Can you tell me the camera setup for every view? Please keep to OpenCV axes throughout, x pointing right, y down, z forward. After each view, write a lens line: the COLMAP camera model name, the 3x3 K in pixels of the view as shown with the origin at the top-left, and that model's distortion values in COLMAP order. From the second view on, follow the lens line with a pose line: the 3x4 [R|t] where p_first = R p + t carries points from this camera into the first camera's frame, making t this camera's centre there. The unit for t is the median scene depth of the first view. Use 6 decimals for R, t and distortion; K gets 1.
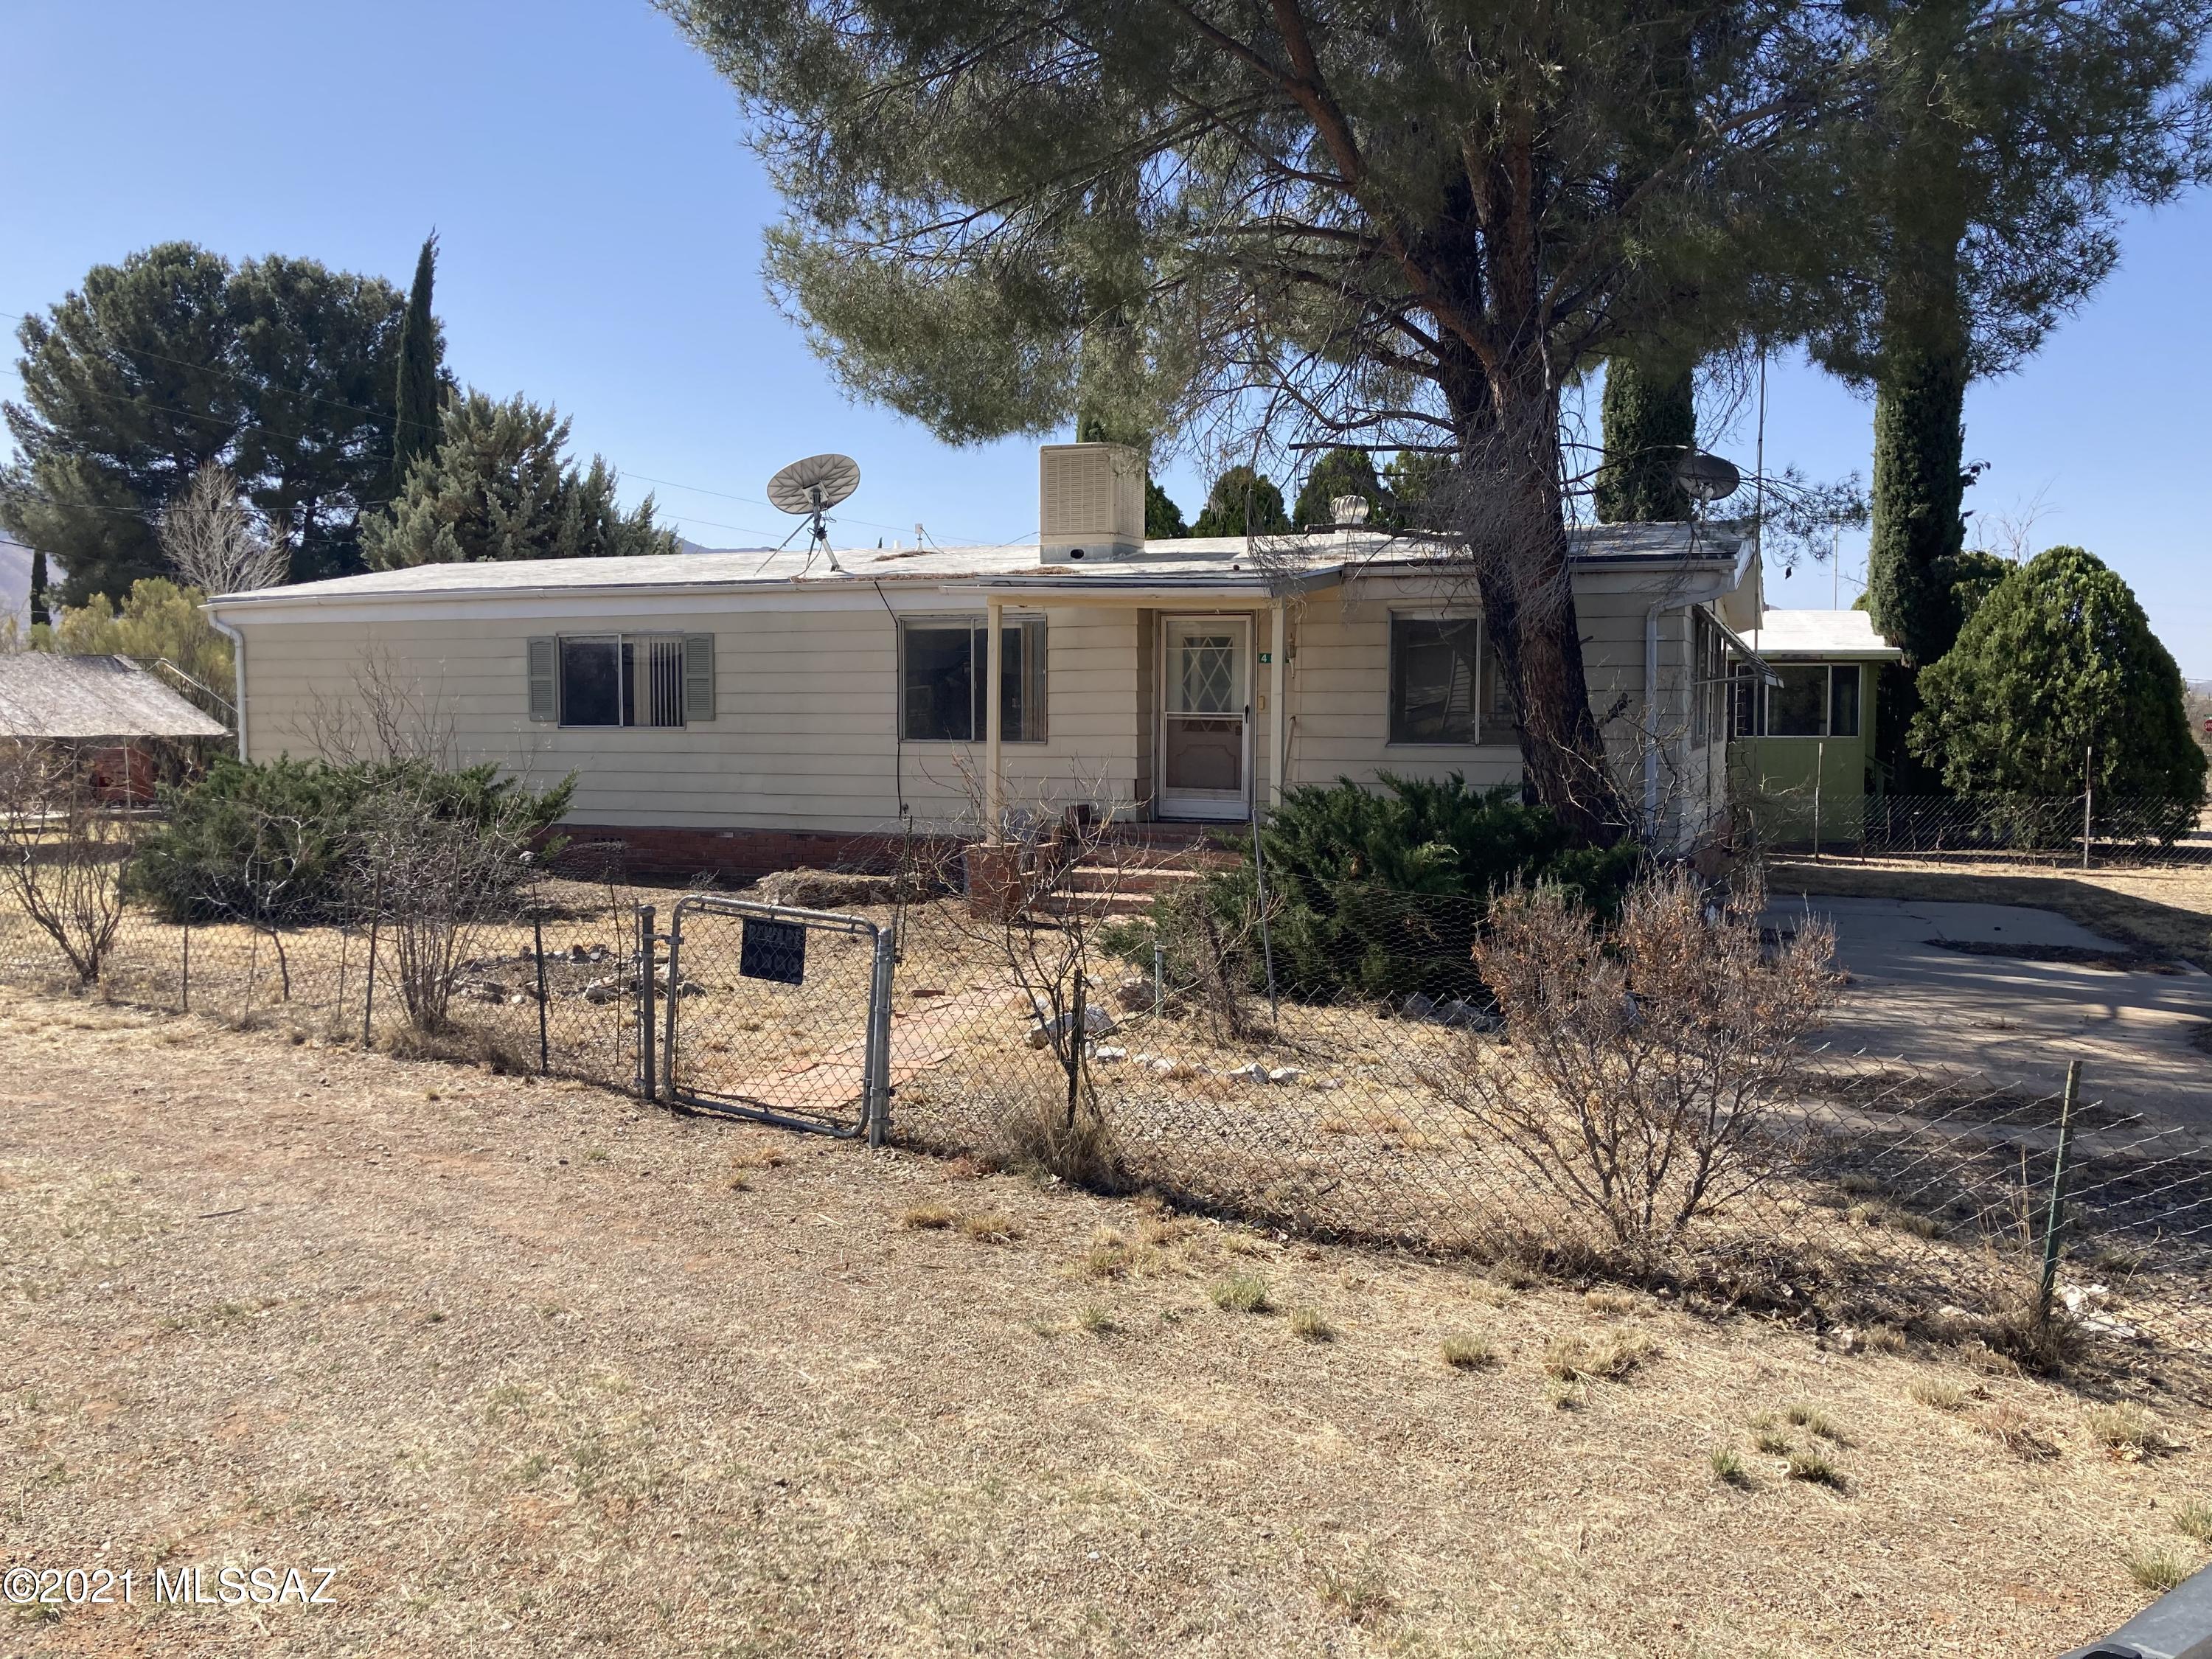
lens RADIAL K [[1811.5, 0, 1106.0], [0, 1811.5, 829.5], [0, 0, 1]] dist [0.005212, 0.002262]
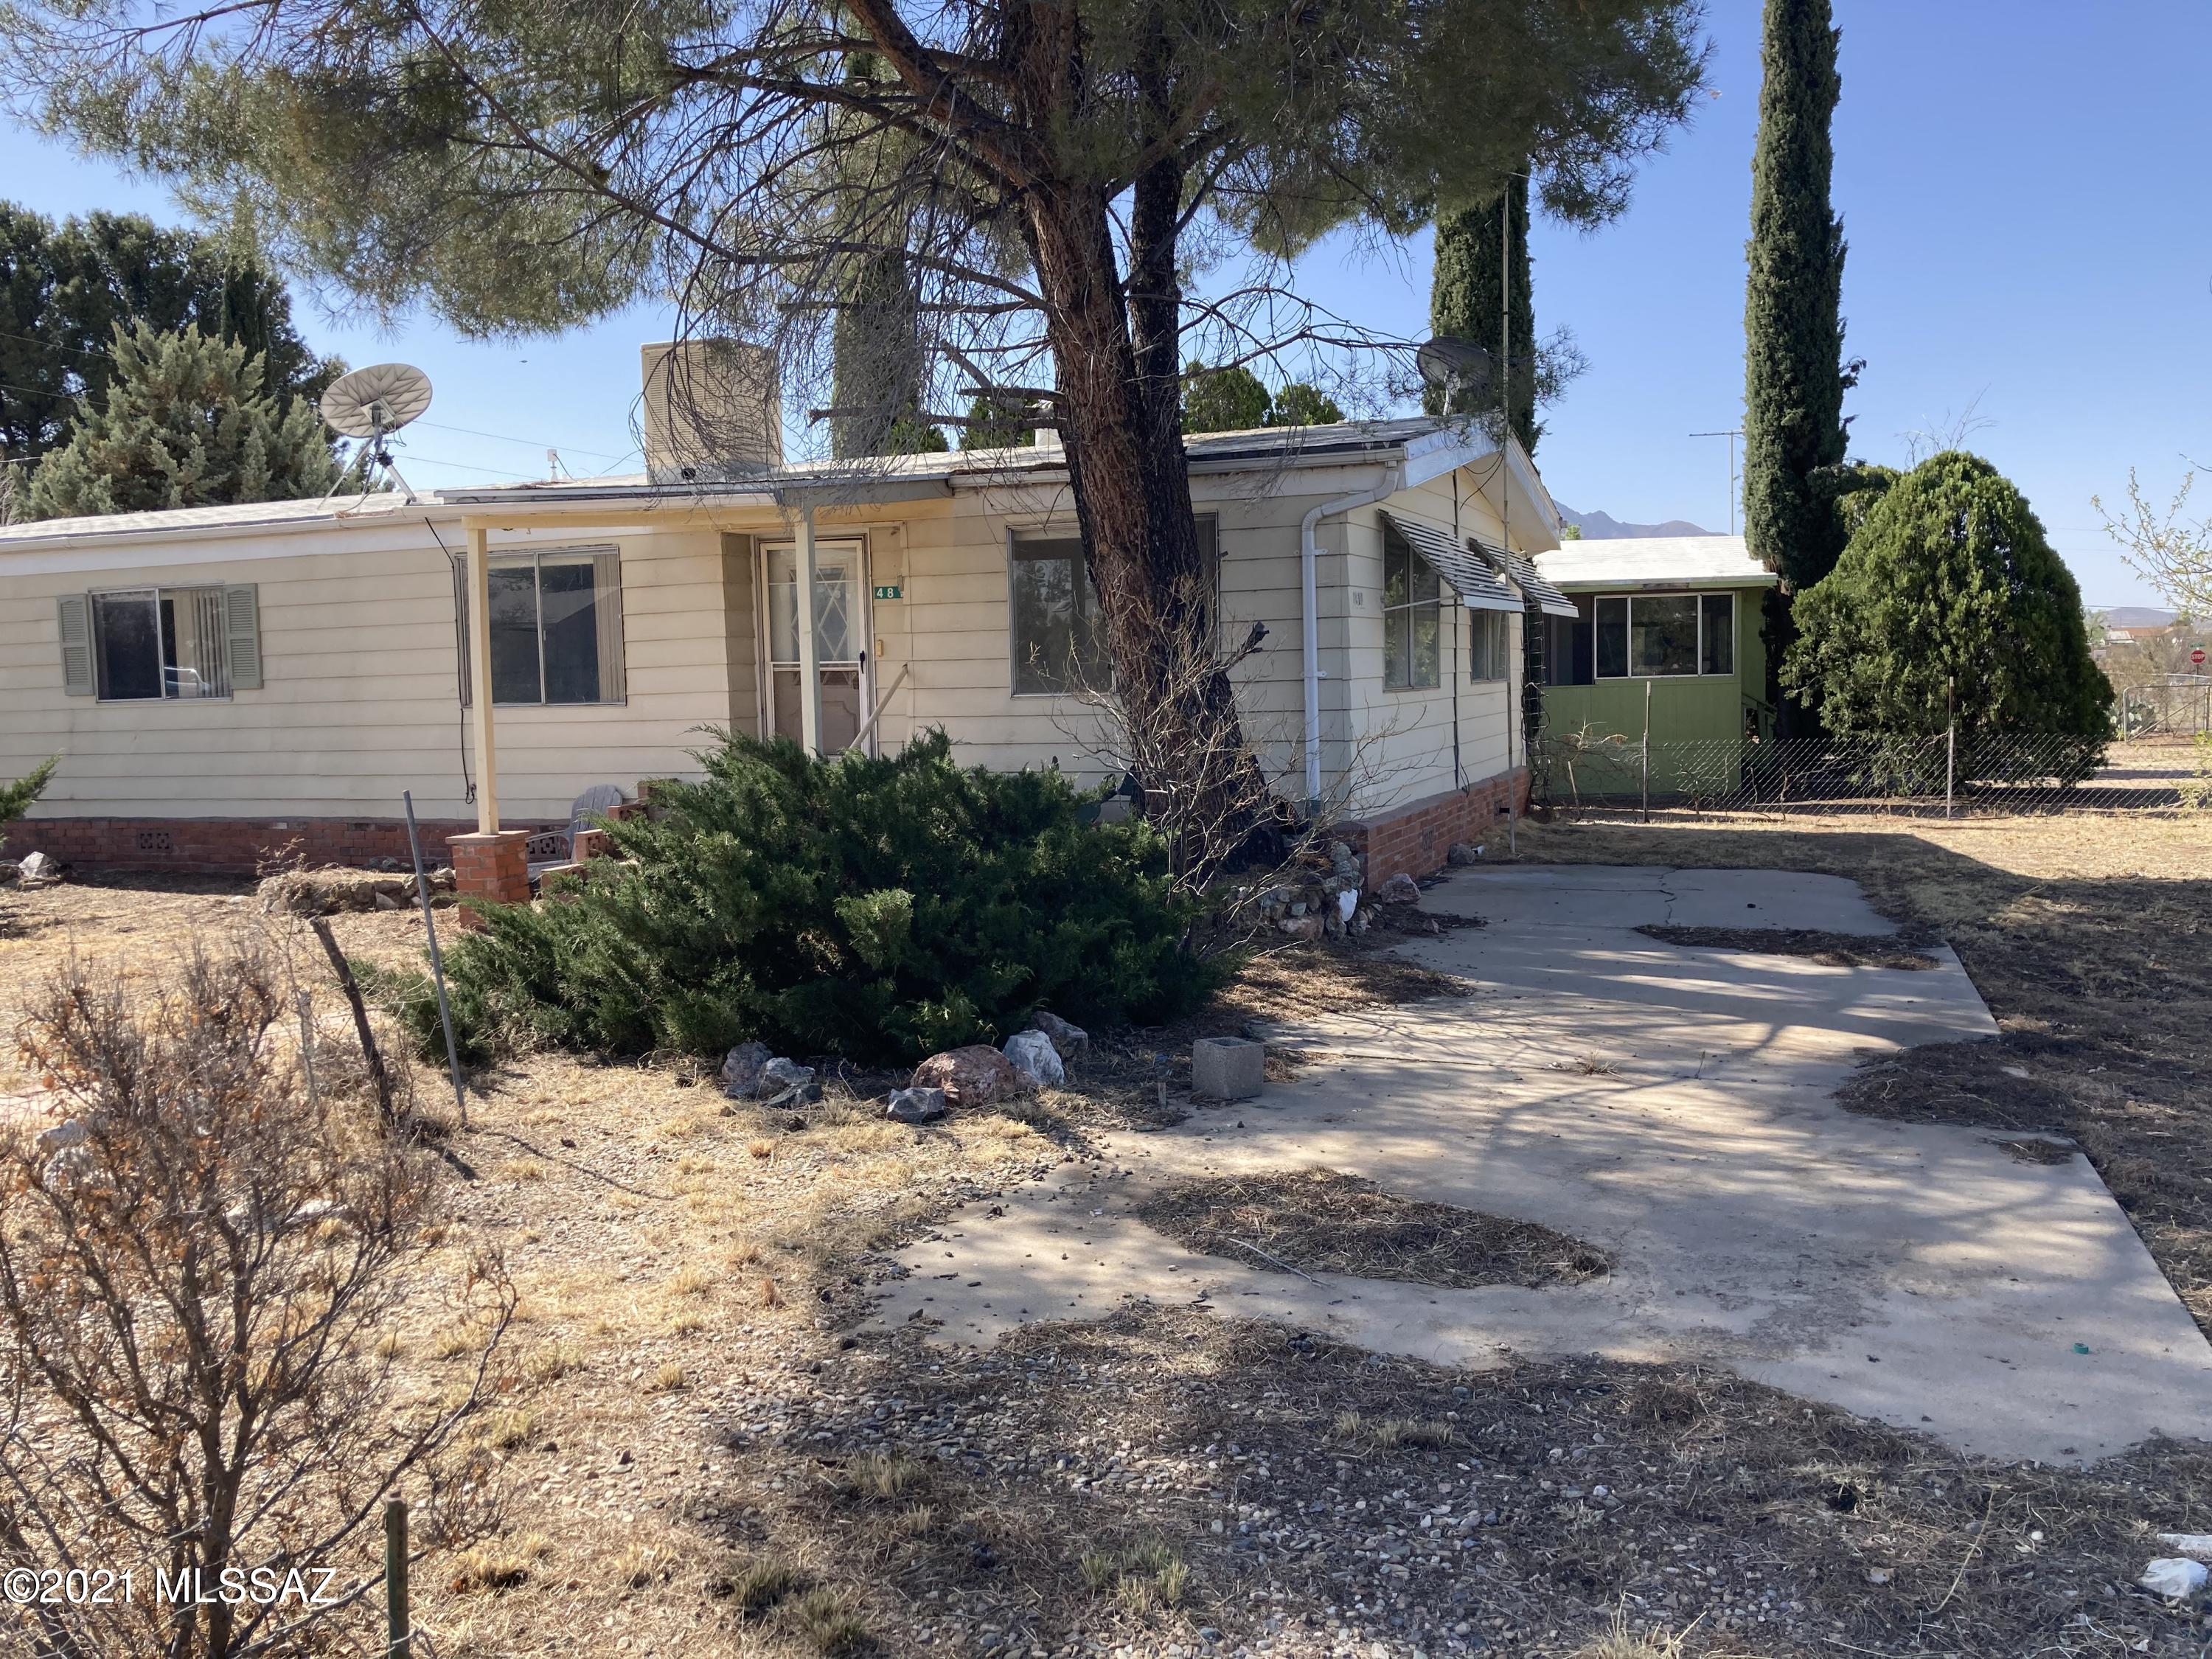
lens RADIAL K [[1821.5, 0, 1106.0], [0, 1821.5, 829.5], [0, 0, 1]] dist [-0.002824, -0.001740]
pose [[0.999614, -0.027515, -0.003891, 0.118931], [0.027584, 0.999441, 0.018876, -0.000511], [0.003369, -0.018976, 0.999814, 0.113942]]
